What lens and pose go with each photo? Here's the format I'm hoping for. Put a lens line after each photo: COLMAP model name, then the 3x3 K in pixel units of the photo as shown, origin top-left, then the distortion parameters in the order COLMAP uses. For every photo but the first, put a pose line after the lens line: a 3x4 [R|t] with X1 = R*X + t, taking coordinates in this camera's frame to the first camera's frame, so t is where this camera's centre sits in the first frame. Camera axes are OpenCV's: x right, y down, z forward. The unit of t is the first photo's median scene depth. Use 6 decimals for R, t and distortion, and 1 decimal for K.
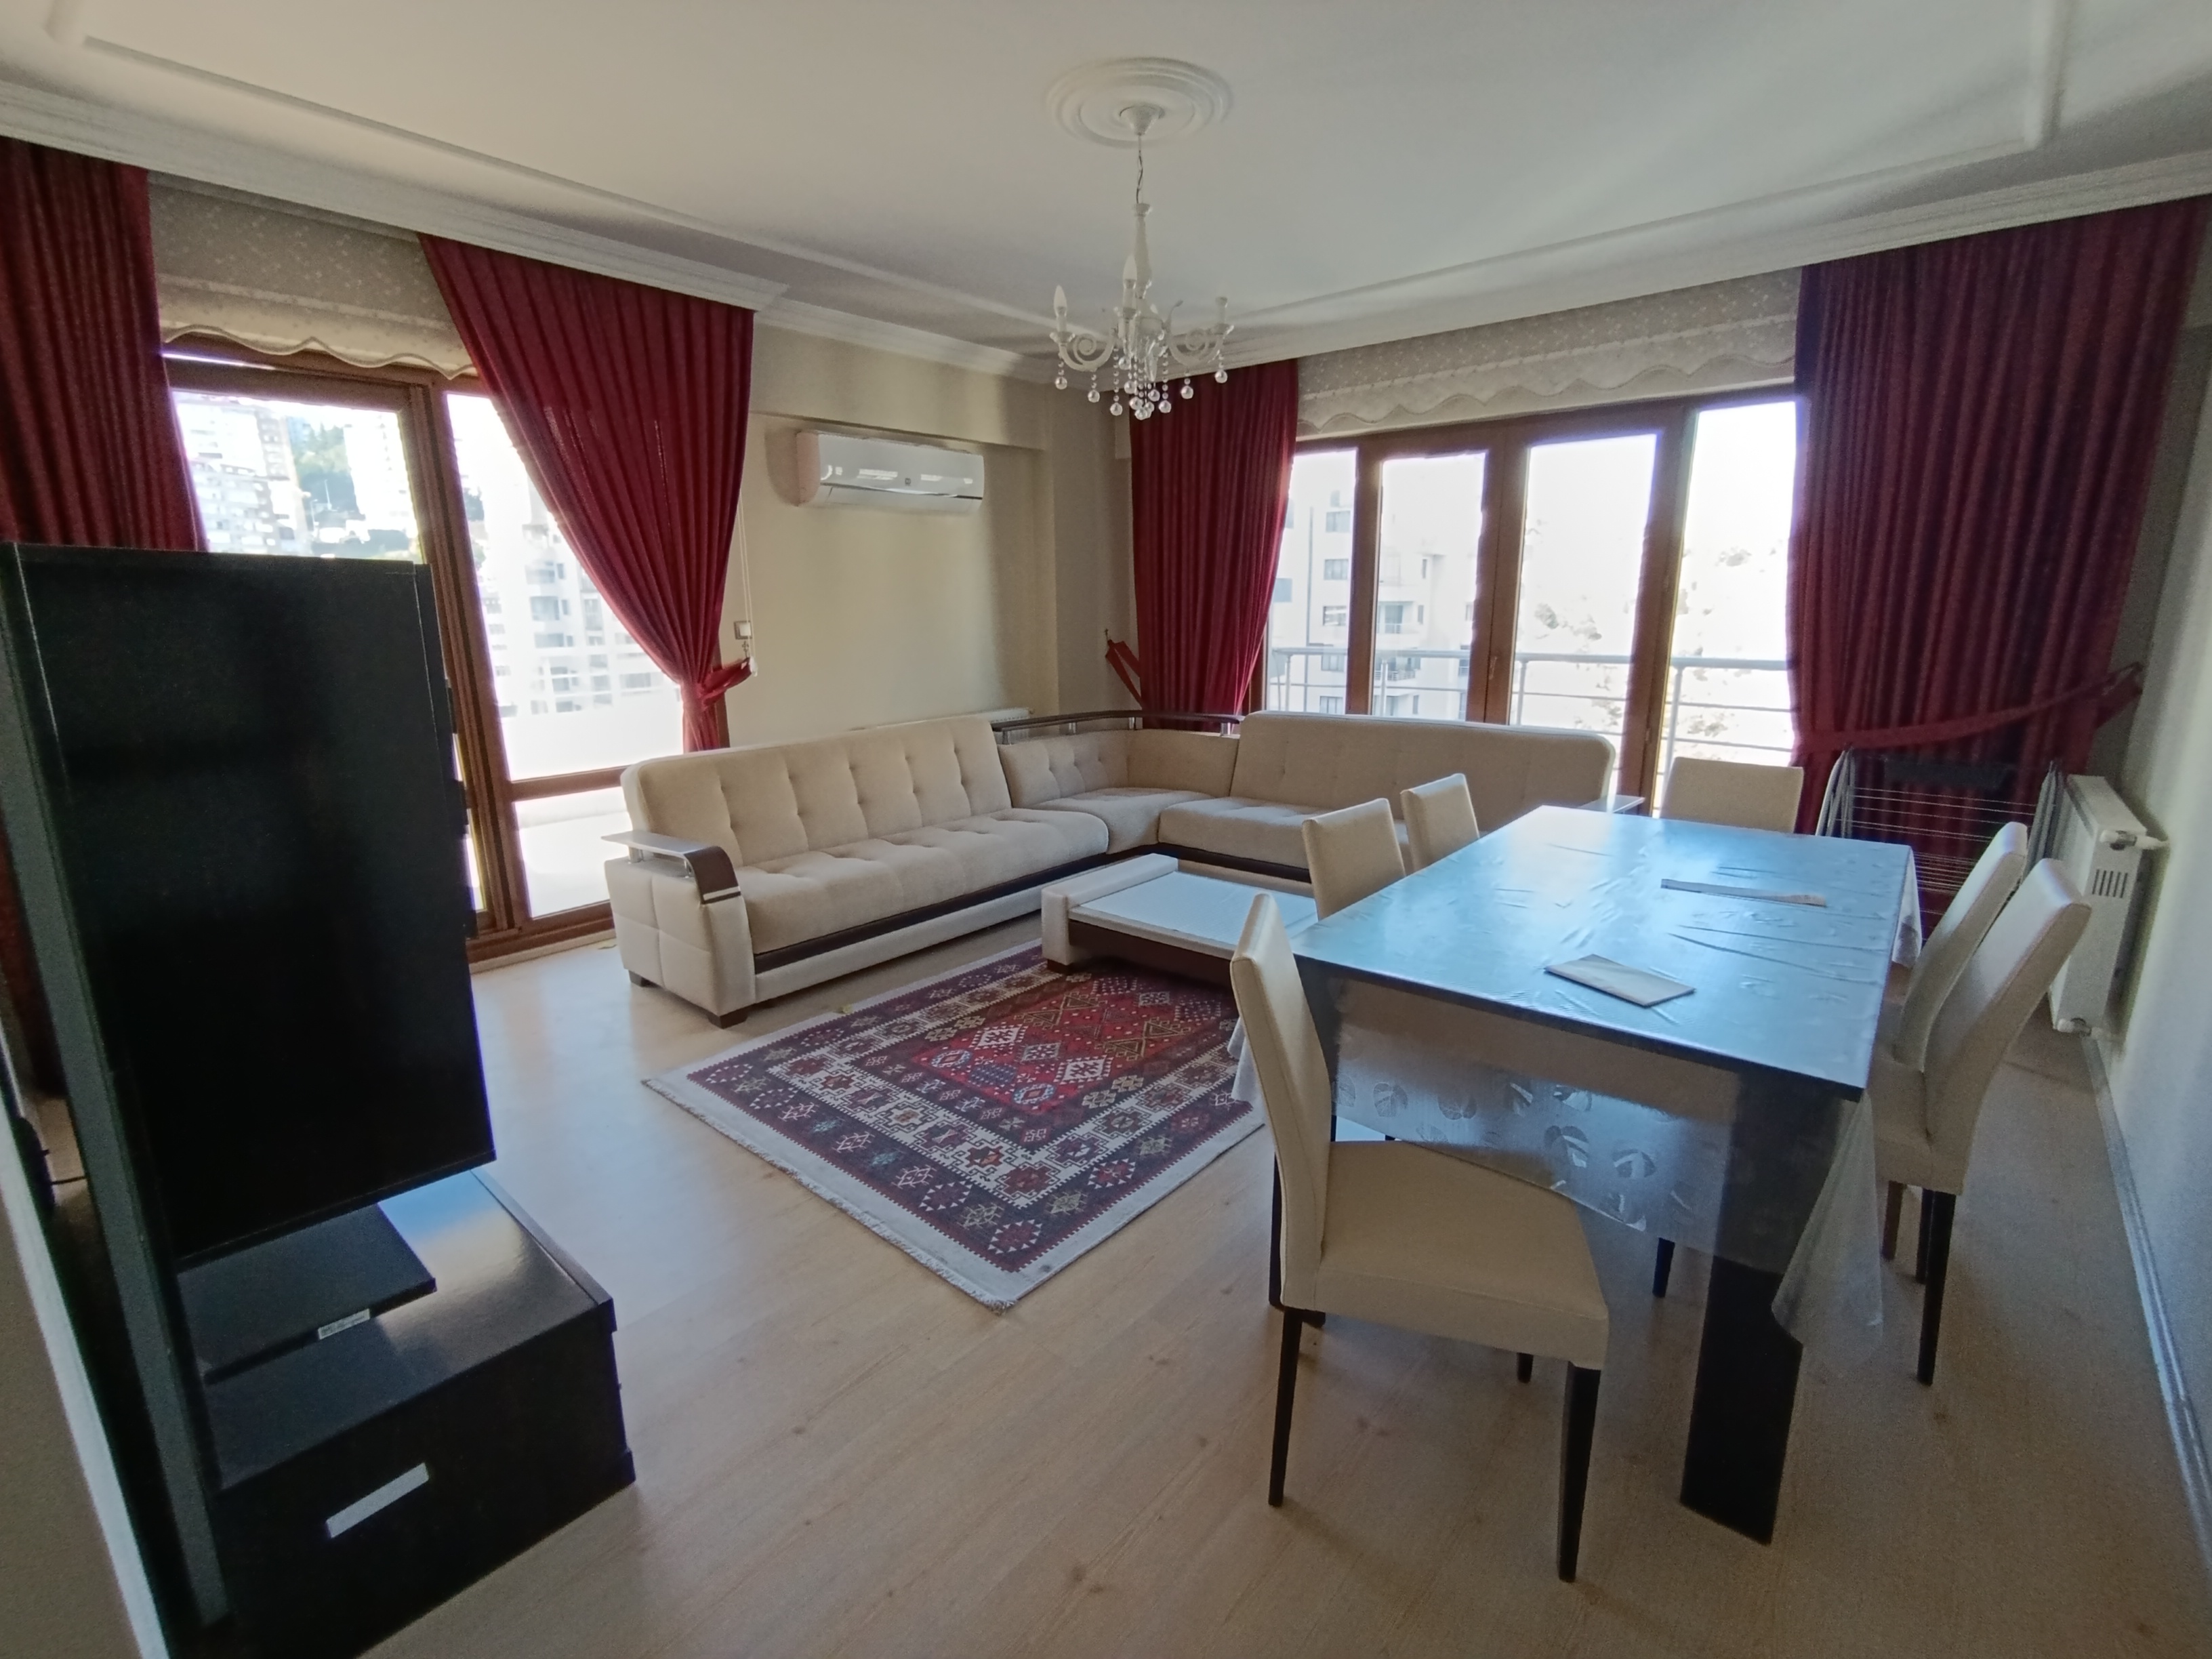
lens RADIAL K [[1004.2, 0, 1100.2], [0, 1004.2, 822.2], [0, 0, 1]] dist [-0.000505, -0.000263]
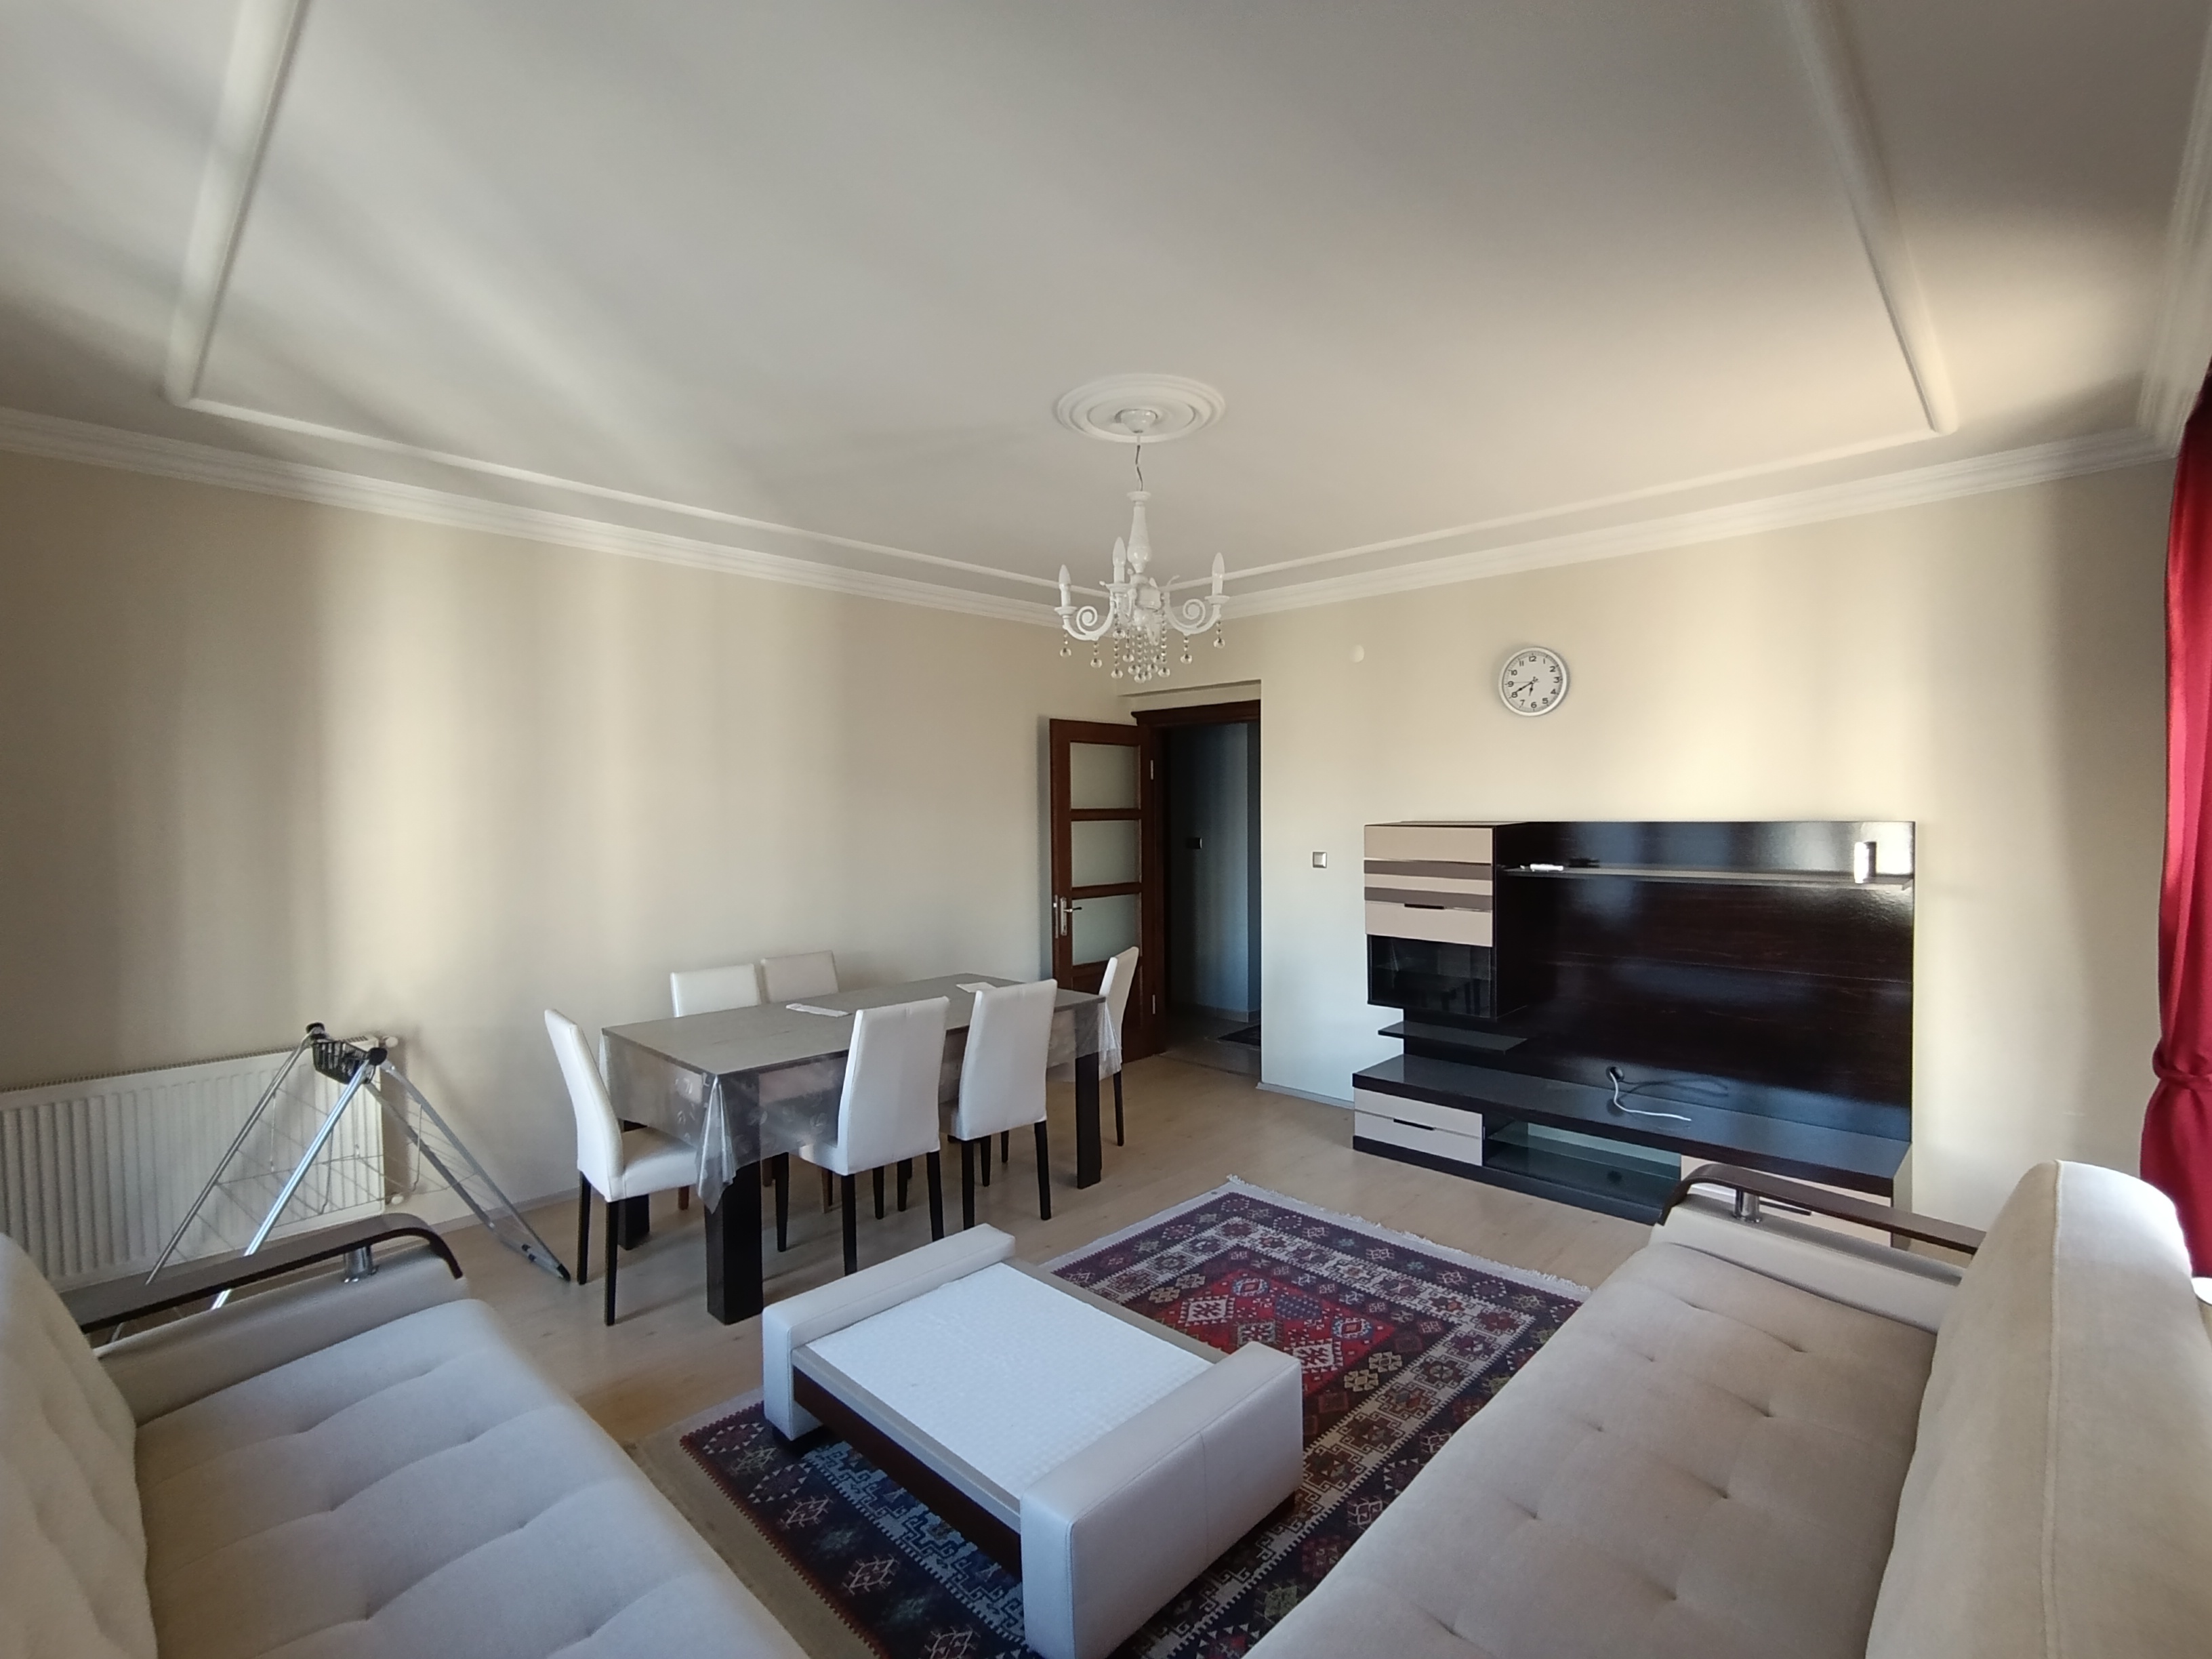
lens RADIAL K [[1004.2, 0, 1101.9], [0, 1004.2, 836.1], [0, 0, 1]] dist [-0.000505, -0.000263]
pose [[-0.997875, 0.019687, 0.062105, 0.018870], [0.034419, 0.968666, 0.245970, -0.504383], [-0.055316, 0.247585, -0.967286, 2.029621]]
